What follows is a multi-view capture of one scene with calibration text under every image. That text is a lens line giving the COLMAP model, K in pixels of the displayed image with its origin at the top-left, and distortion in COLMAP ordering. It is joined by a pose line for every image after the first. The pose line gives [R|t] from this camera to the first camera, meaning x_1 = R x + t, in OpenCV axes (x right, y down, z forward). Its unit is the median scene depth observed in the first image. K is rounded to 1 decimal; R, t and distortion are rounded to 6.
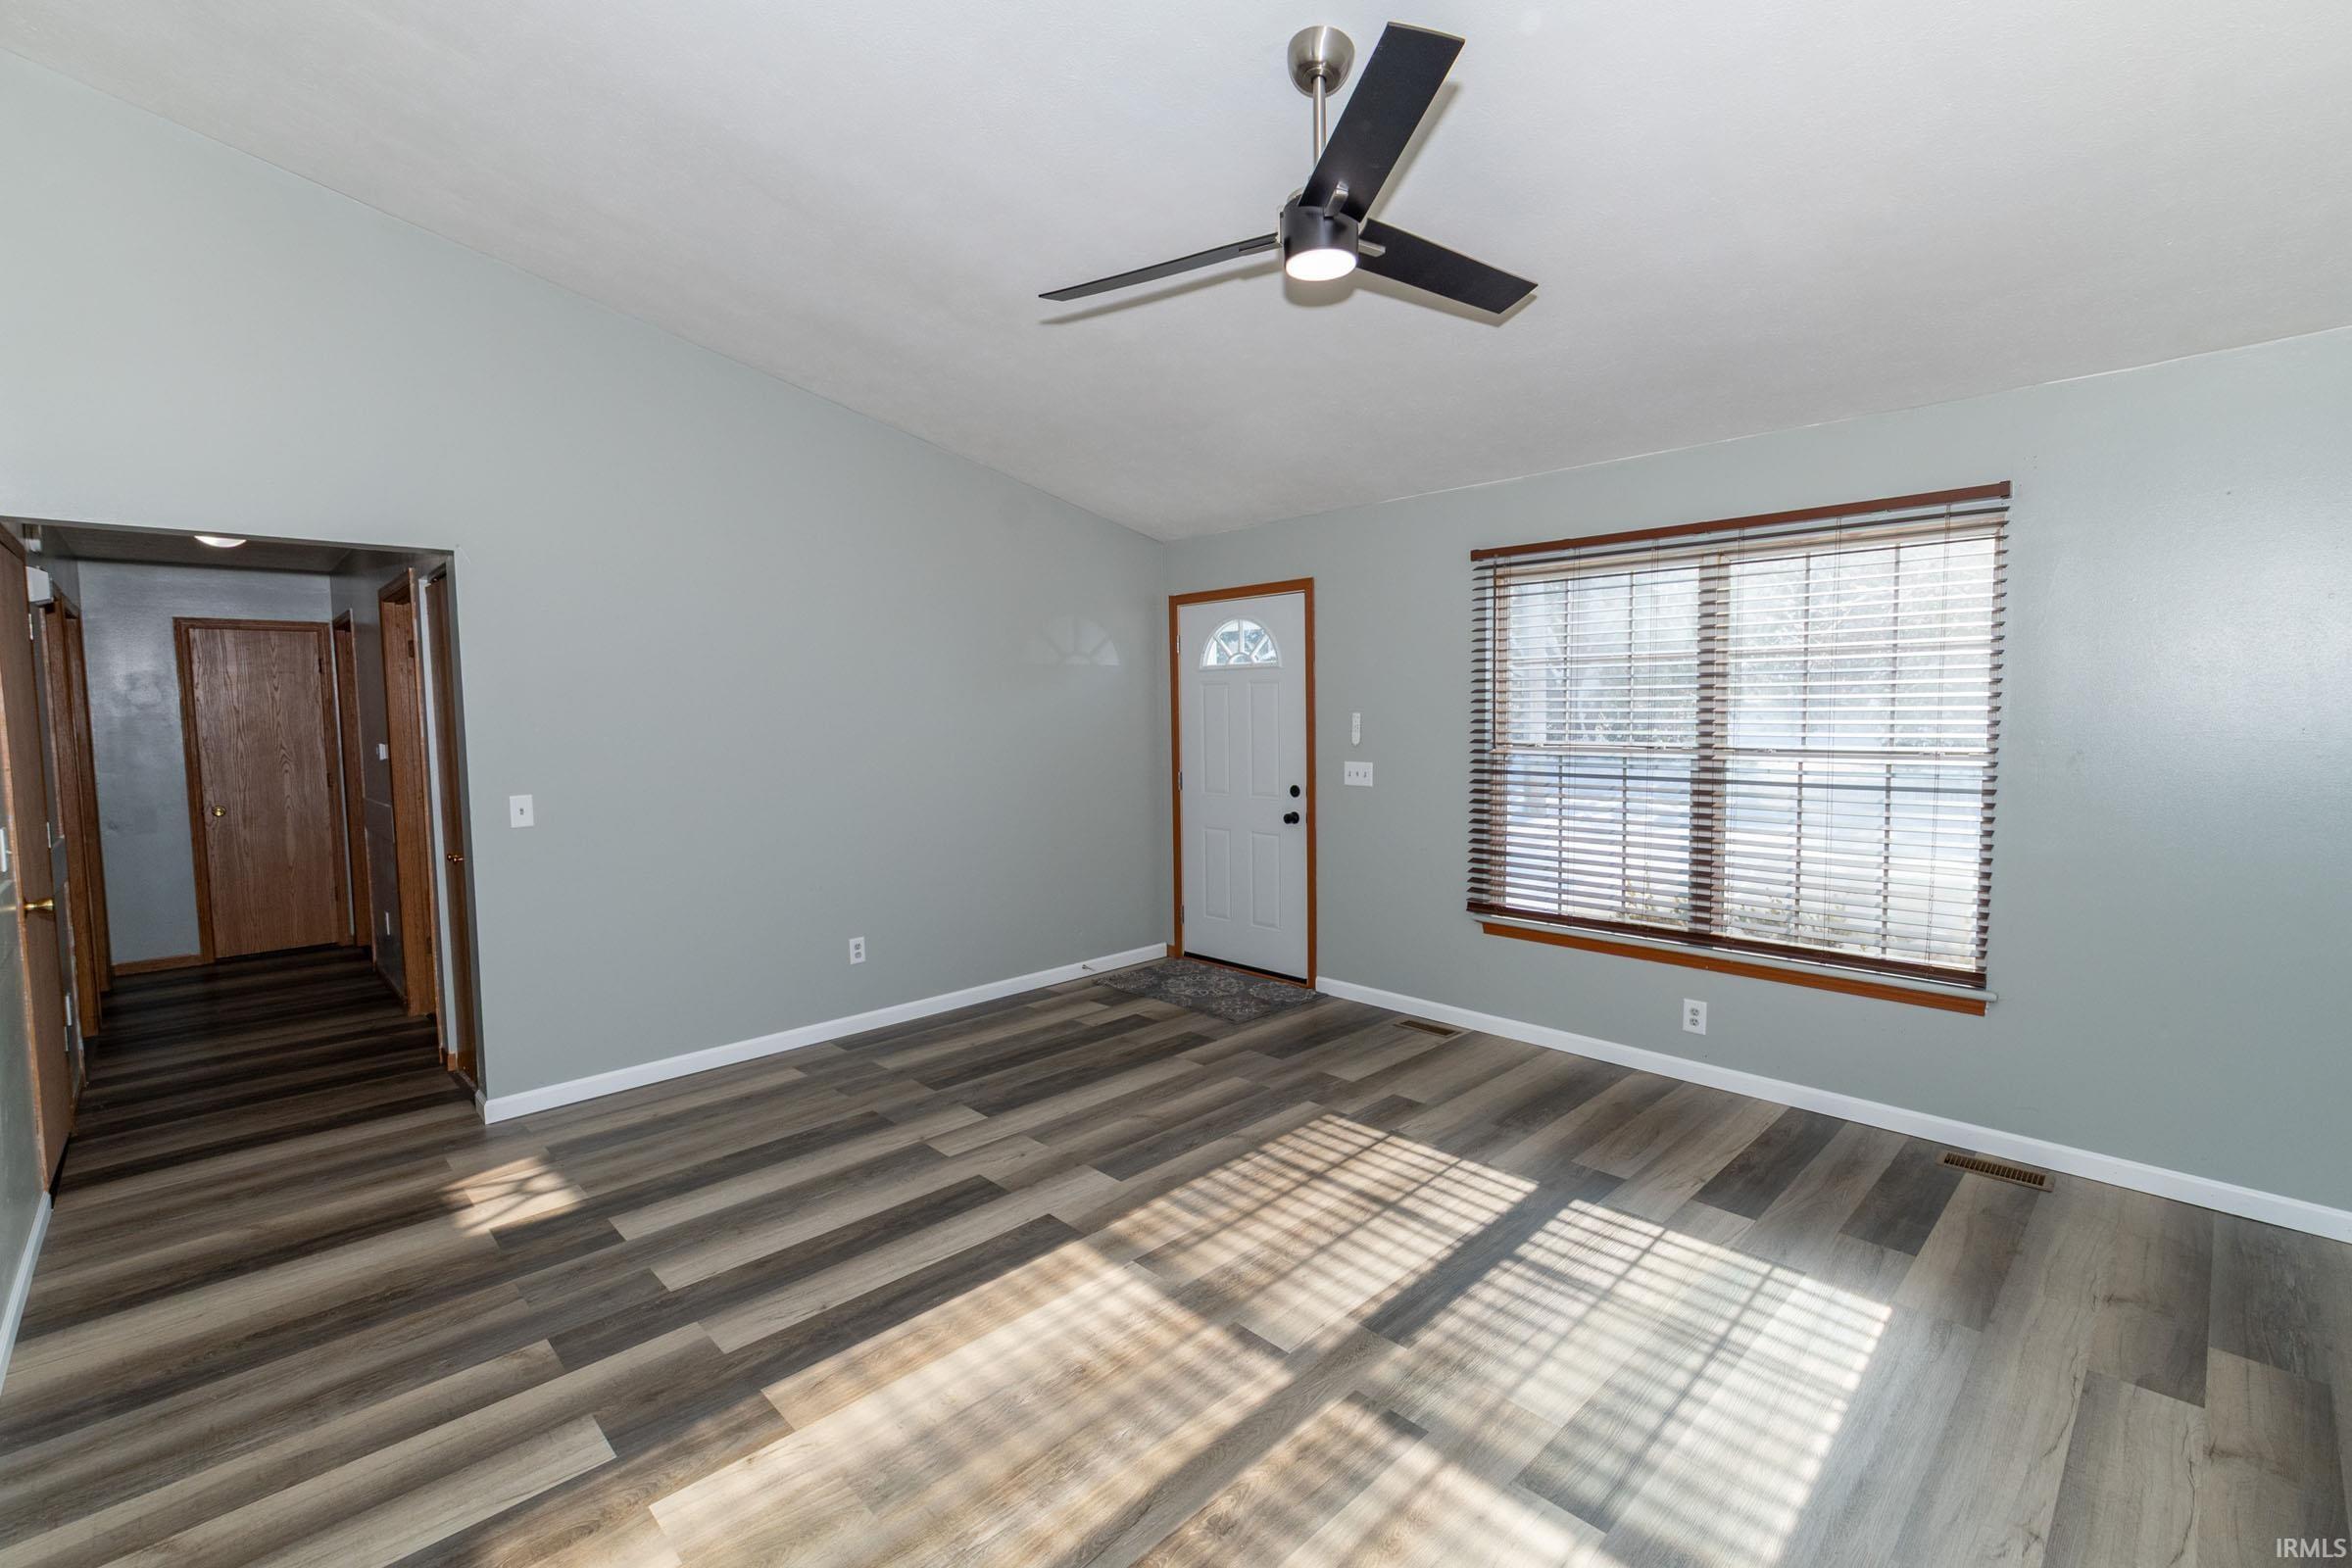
lens RADIAL K [[1044.7, 0, 1155.6], [0, 1044.7, 780.9], [0, 0, 1]] dist [0.007004, -0.000720]
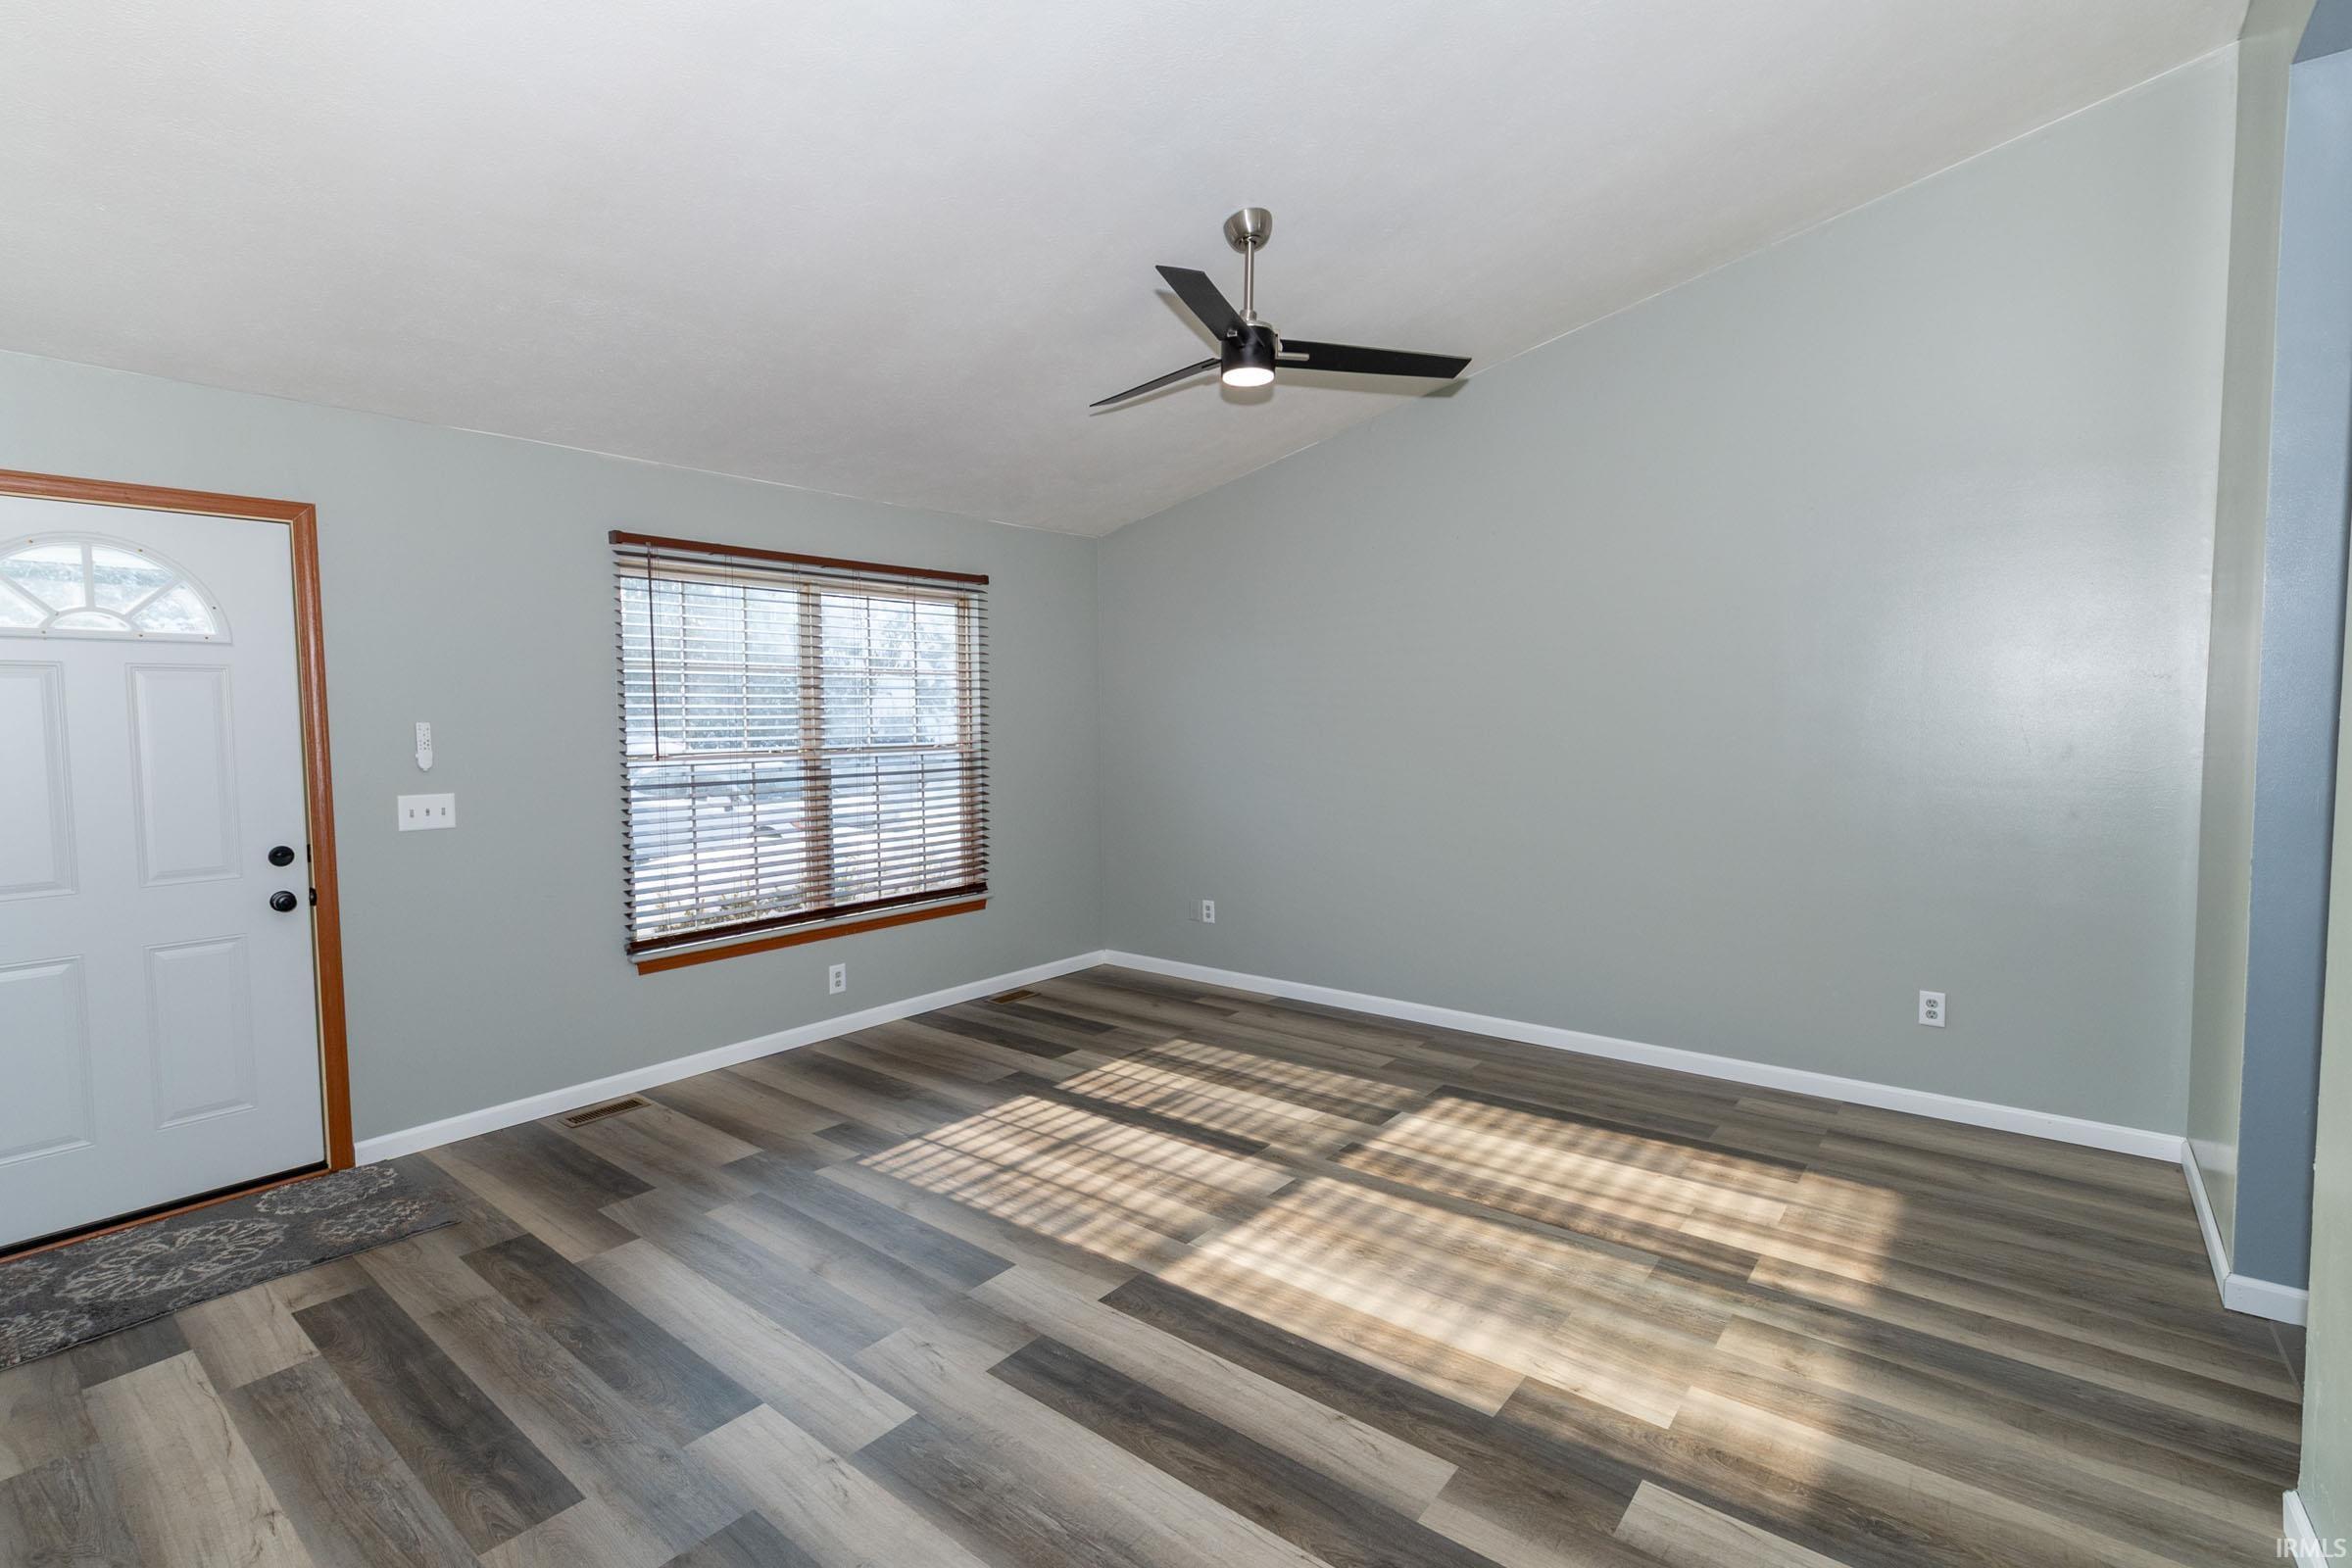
lens RADIAL K [[1082.7, 0, 1167.0], [0, 1082.7, 772.9], [0, 0, 1]] dist [0.004080, -0.000614]
pose [[-0.132278, -0.041859, 0.990328, -0.900634], [0.083930, 0.995047, 0.053269, -0.046043], [-0.987653, 0.090165, -0.128109, 0.963080]]
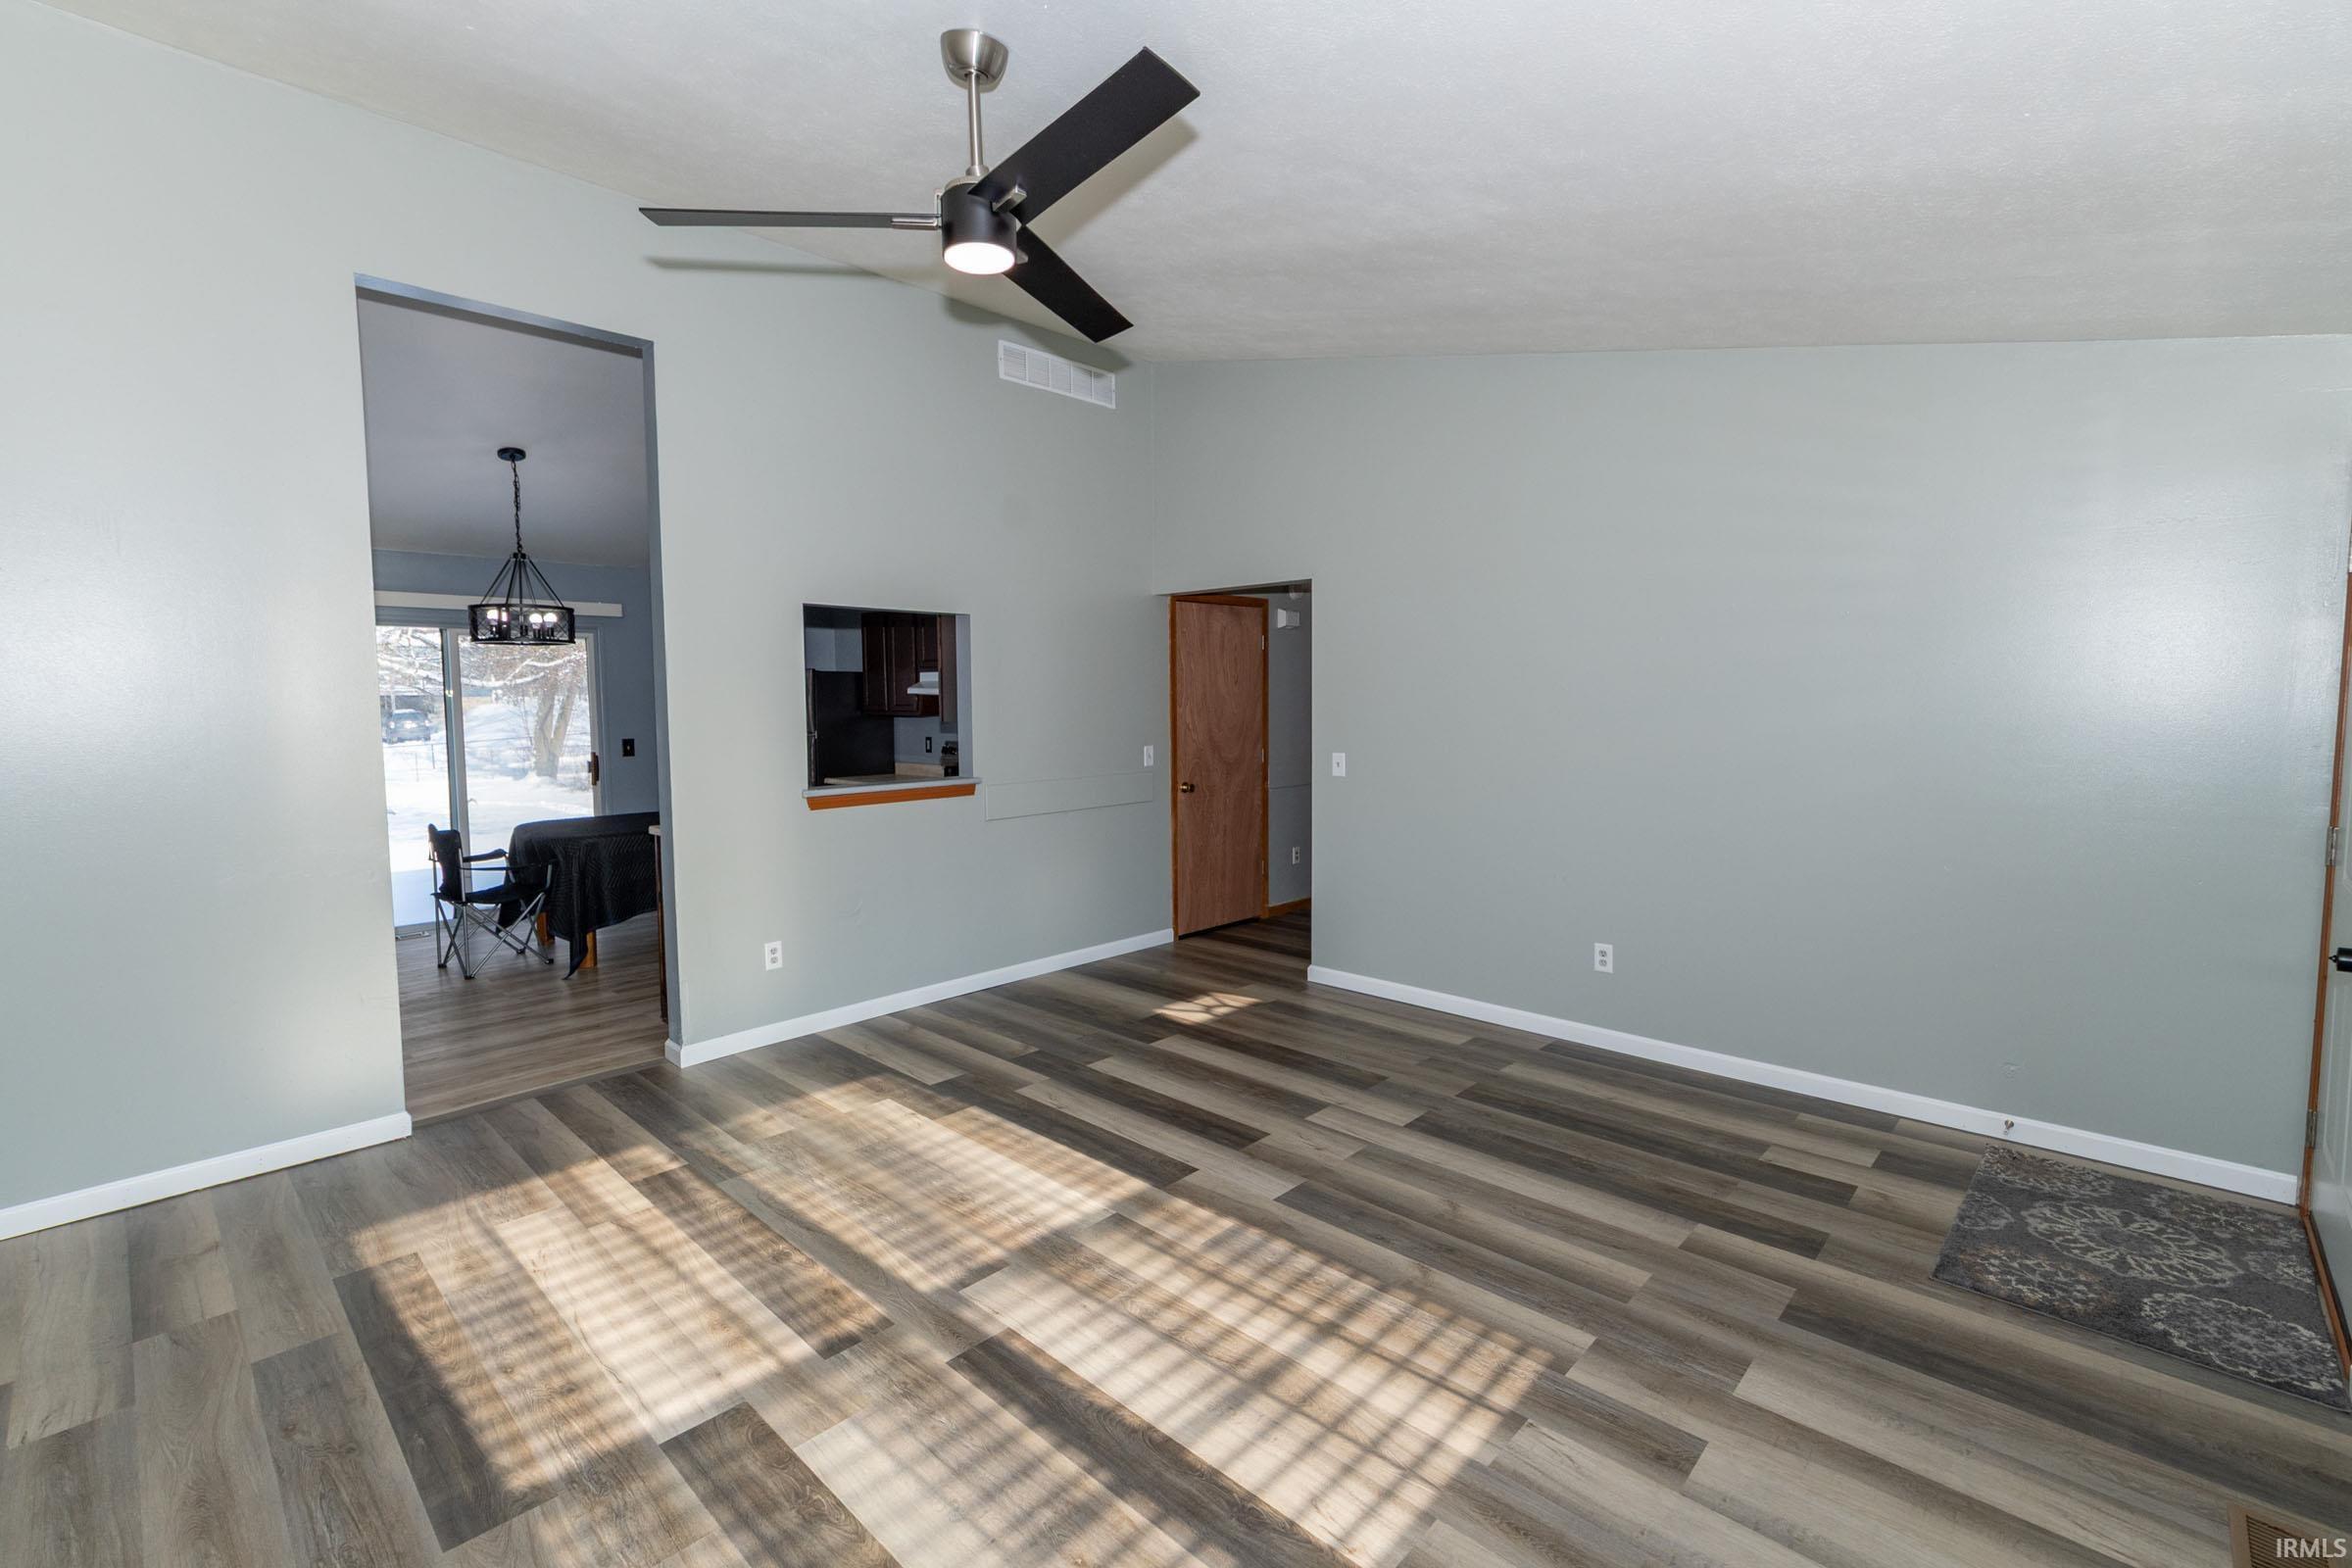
lens RADIAL K [[1035.3, 0, 1143.4], [0, 1035.3, 777.5], [0, 0, 1]] dist [-0.000240, -0.000432]
pose [[0.029628, 0.092460, -0.995275, 0.858355], [-0.065561, 0.993748, 0.090367, -0.070309], [0.997409, 0.062574, 0.035505, 0.832626]]
